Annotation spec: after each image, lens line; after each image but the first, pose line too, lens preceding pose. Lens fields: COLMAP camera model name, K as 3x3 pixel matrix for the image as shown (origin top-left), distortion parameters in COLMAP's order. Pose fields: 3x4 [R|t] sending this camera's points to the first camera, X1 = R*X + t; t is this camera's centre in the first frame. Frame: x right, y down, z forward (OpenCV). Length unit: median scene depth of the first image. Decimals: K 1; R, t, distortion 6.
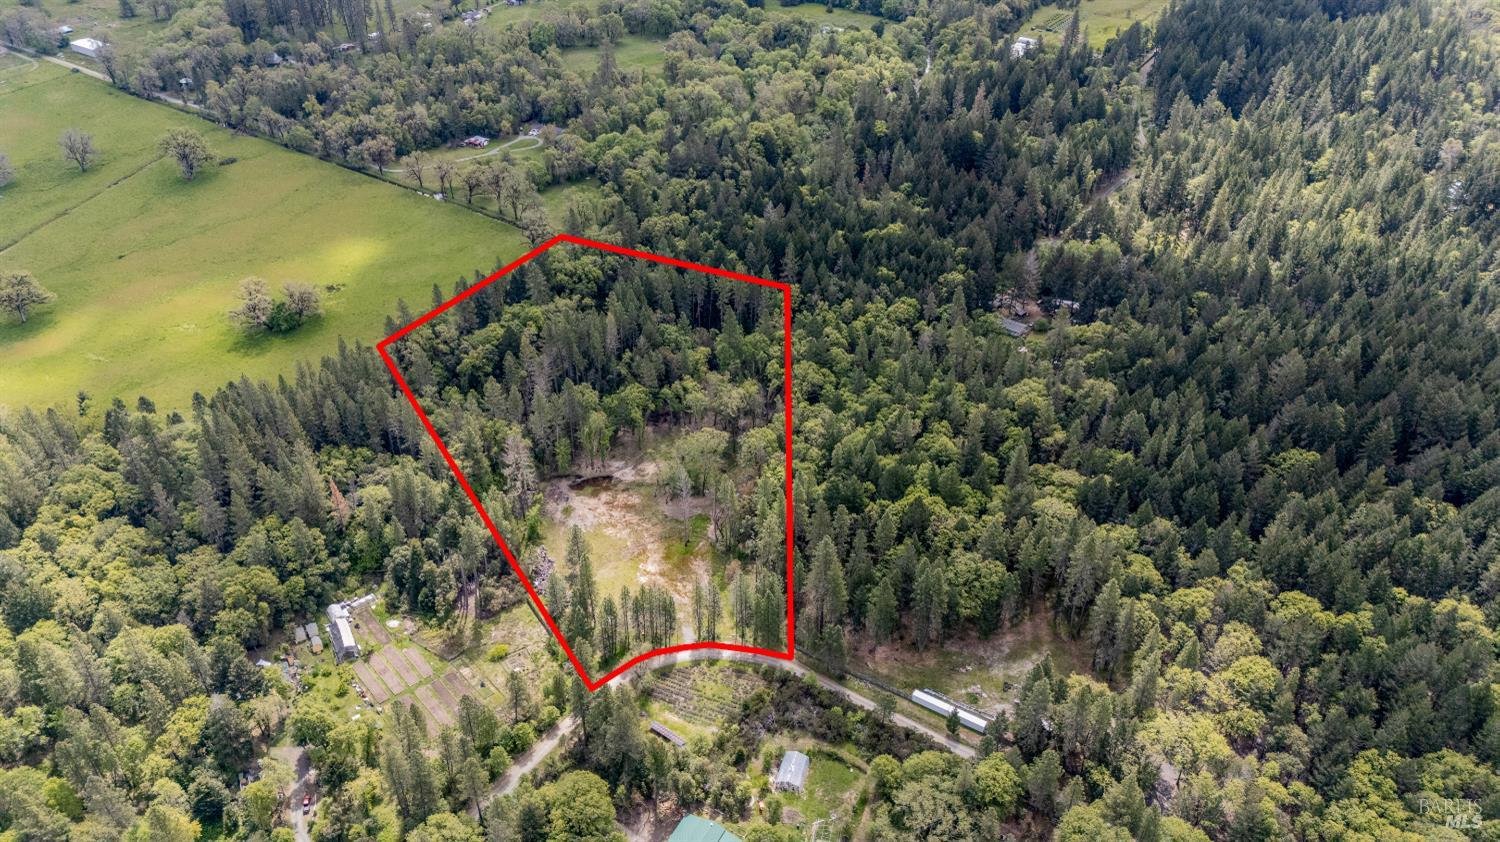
lens RADIAL K [[1102.2, 0, 750.0], [0, 1102.2, 421.0], [0, 0, 1]] dist [0.088082, -0.086448]
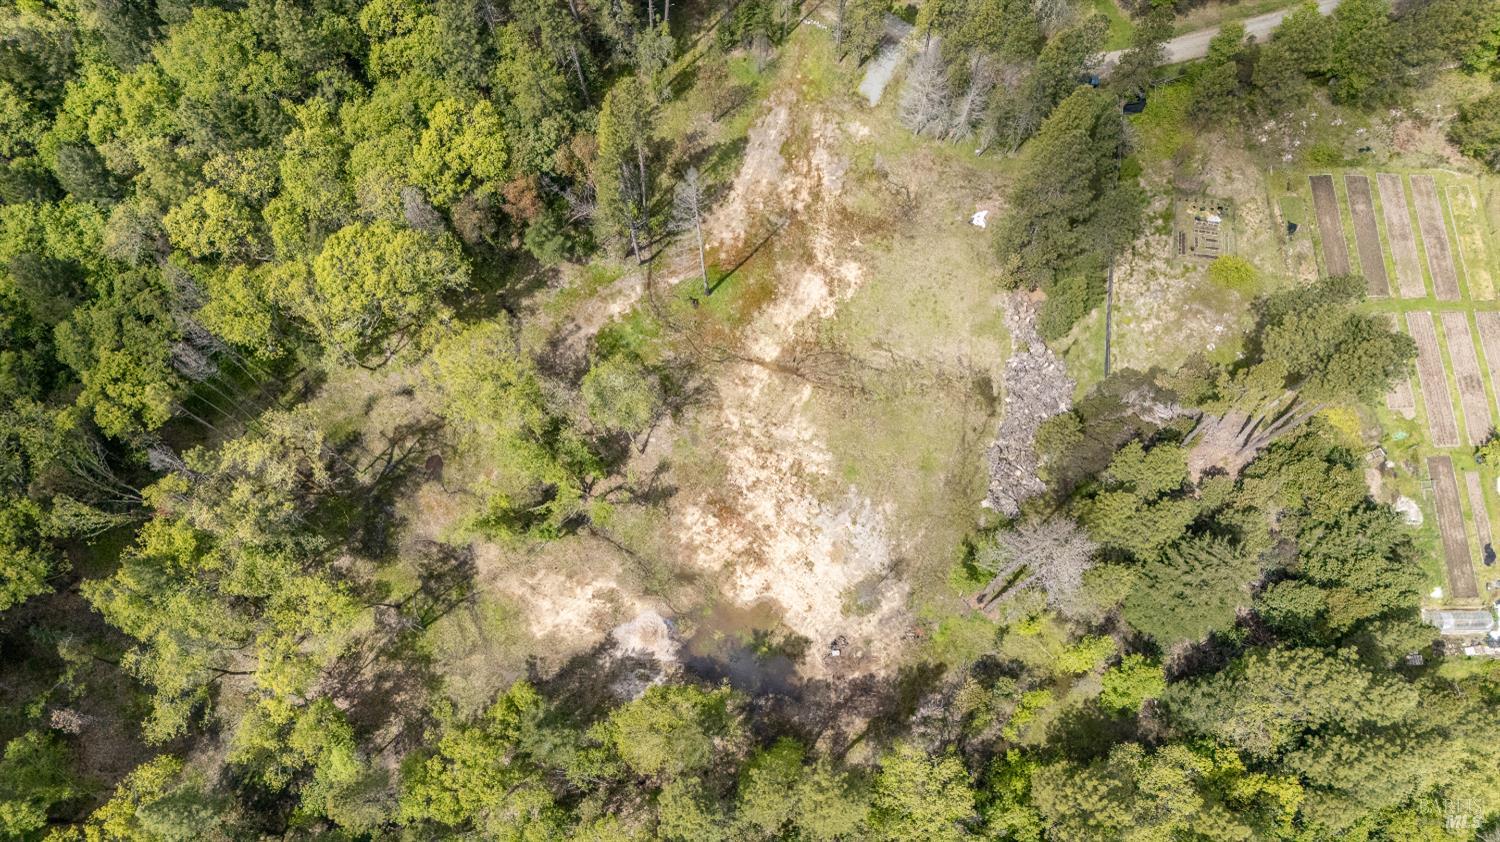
lens RADIAL K [[1102.2, 0, 750.0], [0, 1102.2, 421.0], [0, 0, 1]] dist [0.088082, -0.086448]
pose [[-0.767194, -0.609409, 0.200085, -0.170027], [0.376634, -0.175510, 0.909584, -0.247899], [-0.519192, 0.773186, 0.364174, 0.821787]]
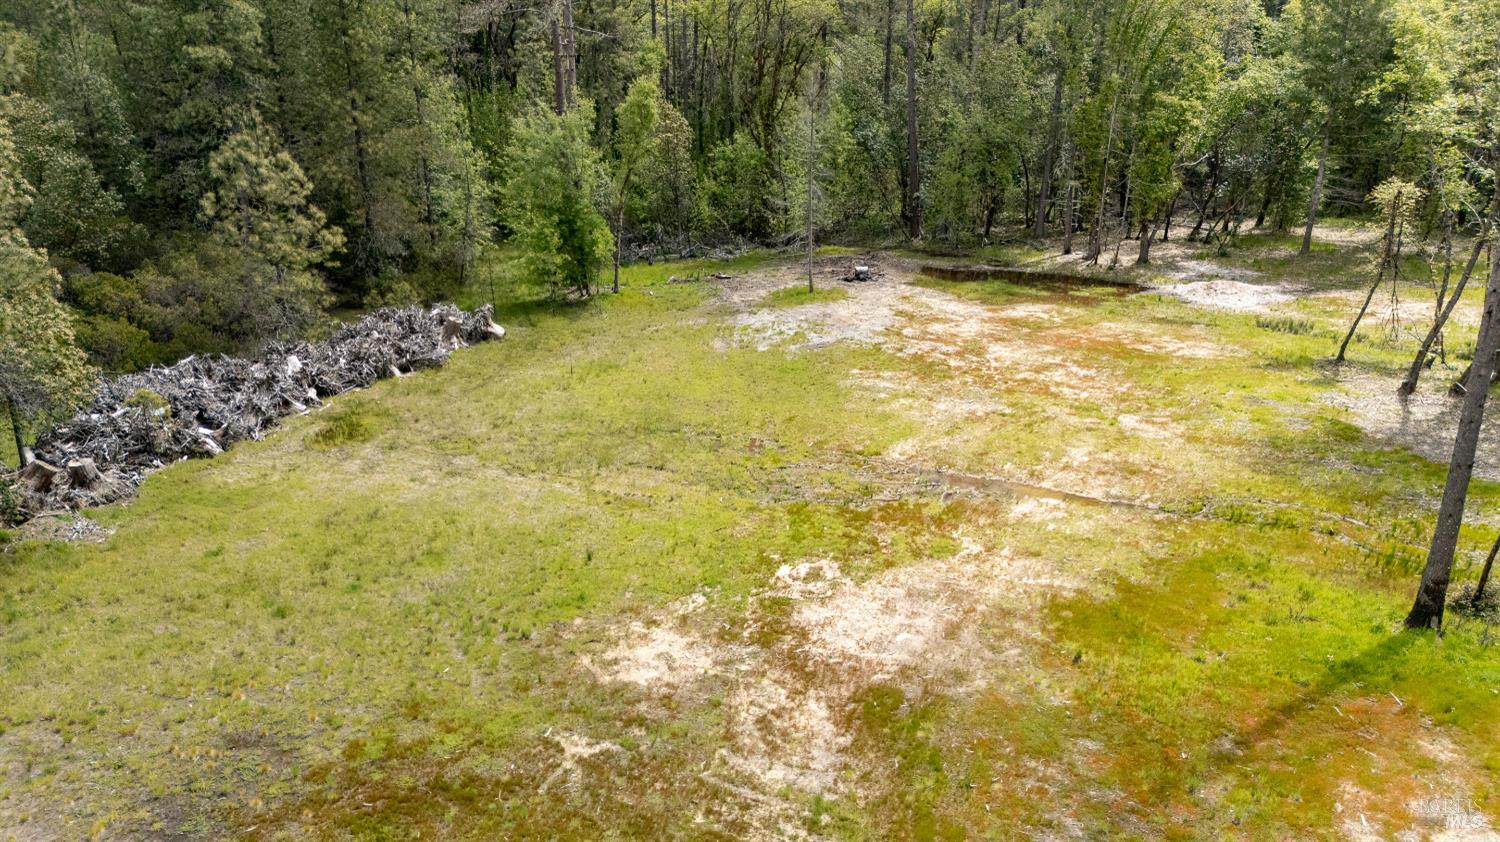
lens RADIAL K [[1102.2, 0, 750.0], [0, 1102.2, 421.0], [0, 0, 1]] dist [0.088082, -0.086448]
pose [[0.676811, 0.246396, -0.693697, -0.035814], [-0.426772, 0.899141, -0.097015, 0.120196], [0.599827, 0.361711, 0.713704, 0.849874]]
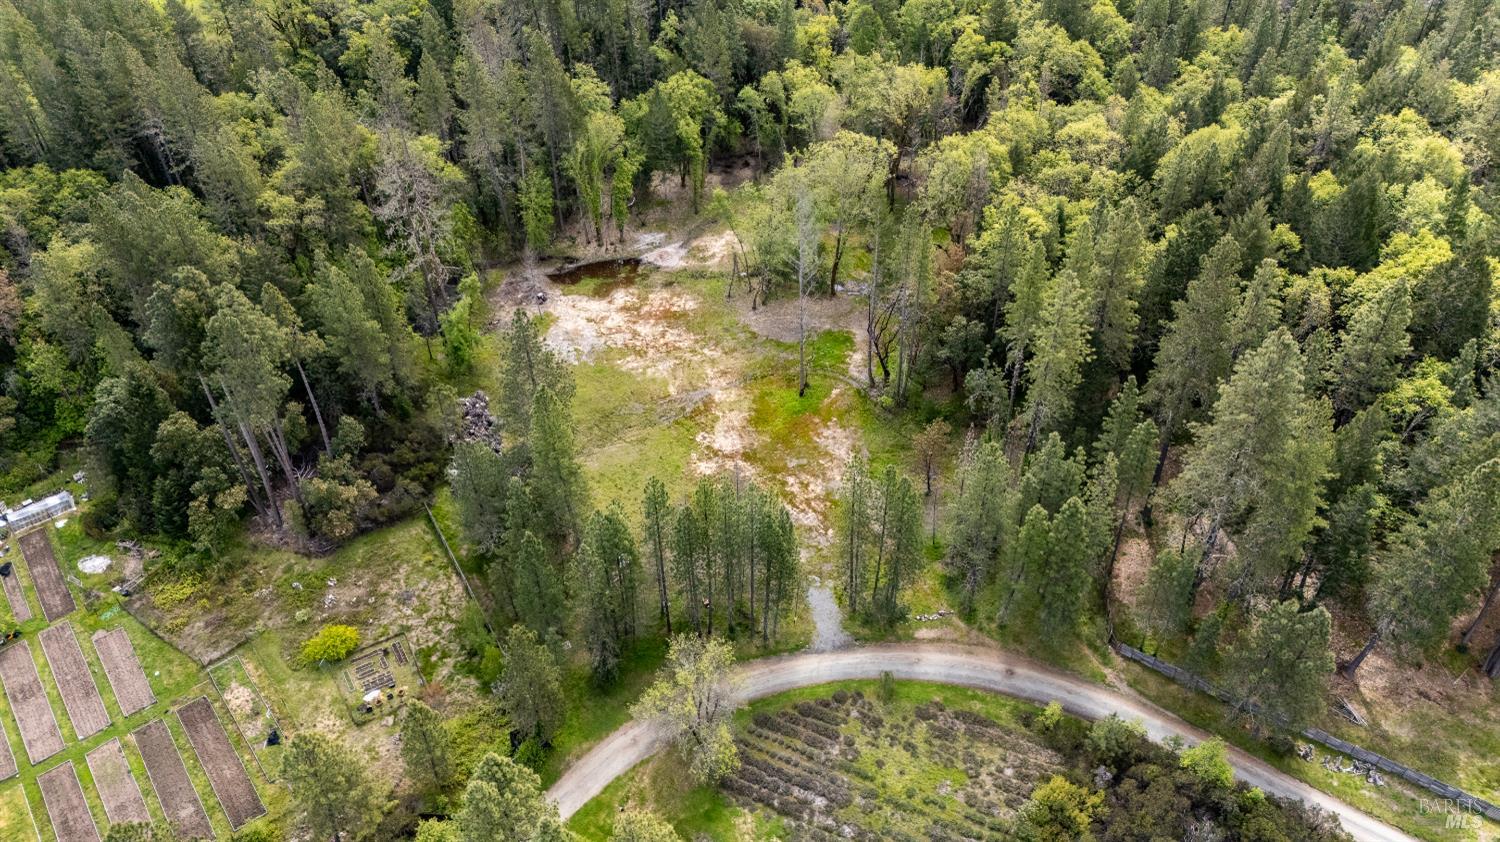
lens RADIAL K [[1102.2, 0, 750.0], [0, 1102.2, 421.0], [0, 0, 1]] dist [0.088082, -0.086448]
pose [[0.998742, 0.008699, -0.049376, -0.053225], [-0.004682, 0.996711, 0.080902, 0.082634], [0.049918, -0.080569, 0.995498, 0.526618]]
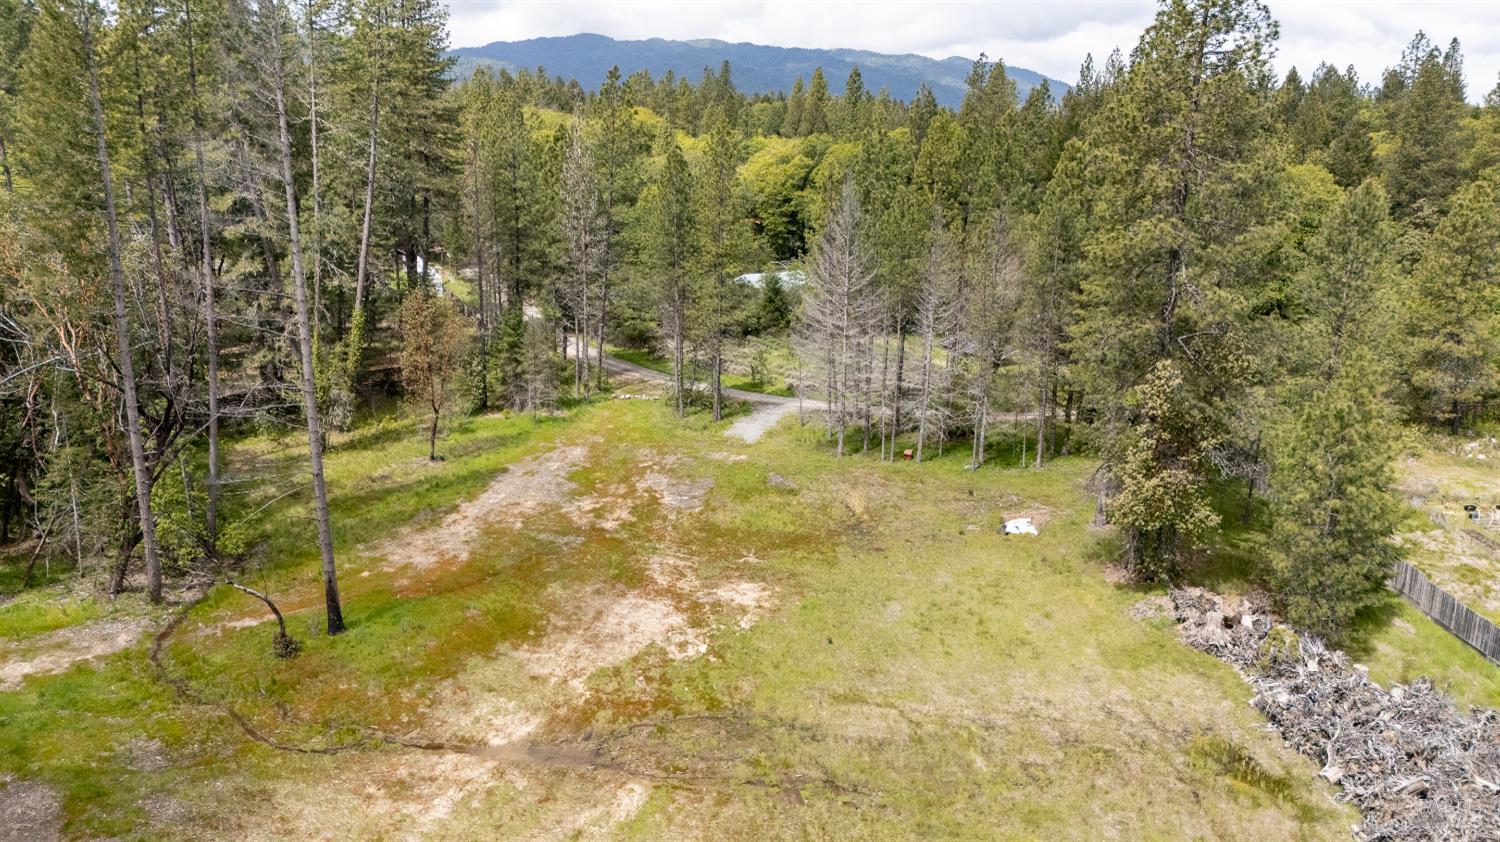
lens RADIAL K [[1102.2, 0, 750.0], [0, 1102.2, 421.0], [0, 0, 1]] dist [0.088082, -0.086448]
pose [[-0.842613, -0.137348, 0.520710, -0.162308], [0.303409, 0.677772, 0.669753, 0.014291], [-0.444912, 0.722330, -0.529427, 0.966337]]
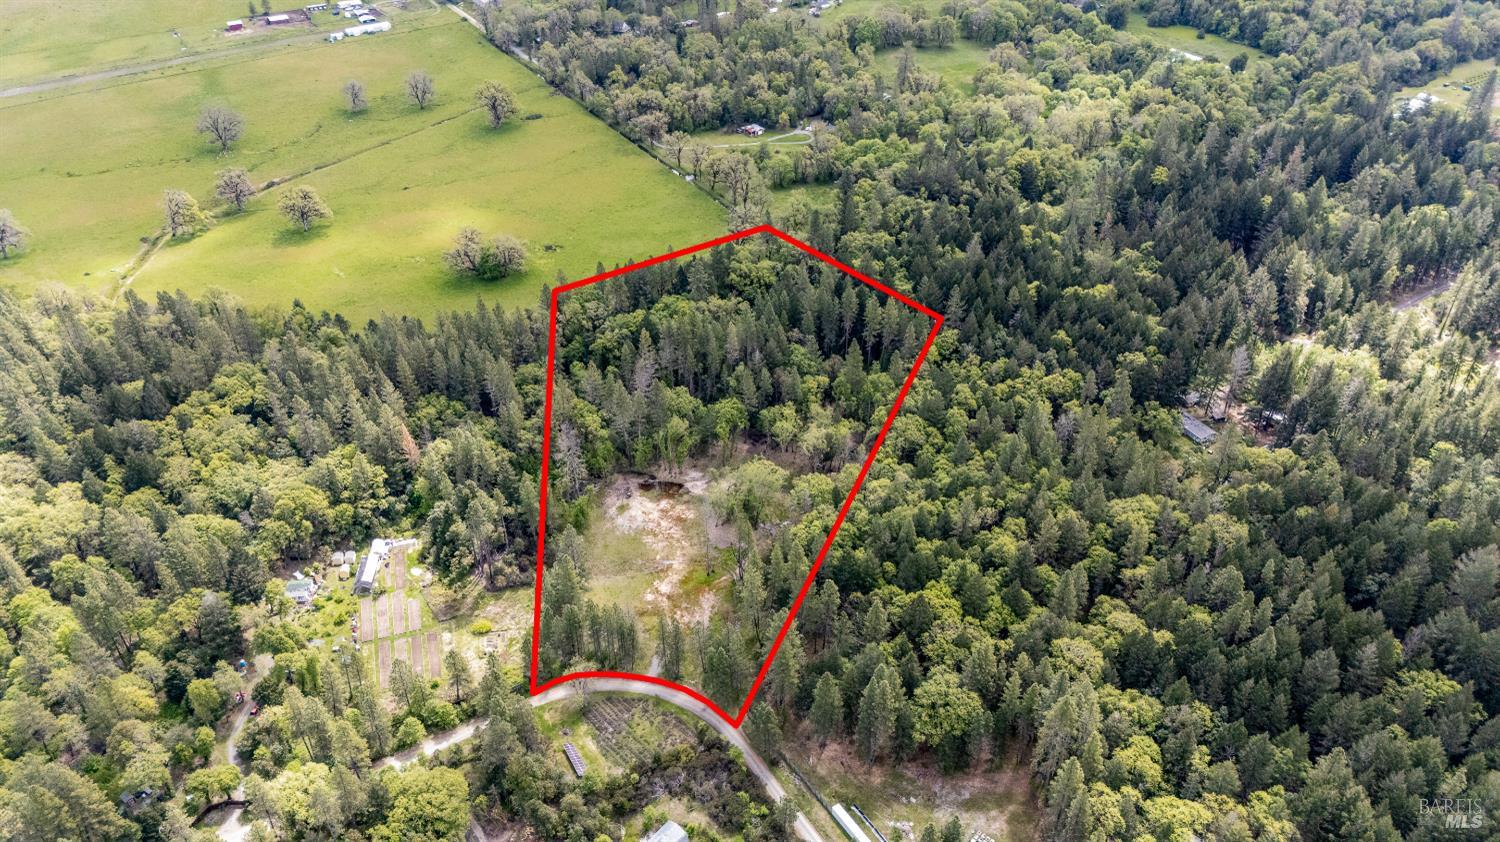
lens RADIAL K [[1102.2, 0, 750.0], [0, 1102.2, 421.0], [0, 0, 1]] dist [0.088082, -0.086448]
pose [[0.915722, 0.226661, -0.331782, 0.246401], [-0.224112, 0.973455, 0.046475, -0.065907], [0.333508, 0.031798, 0.942211, 0.096429]]
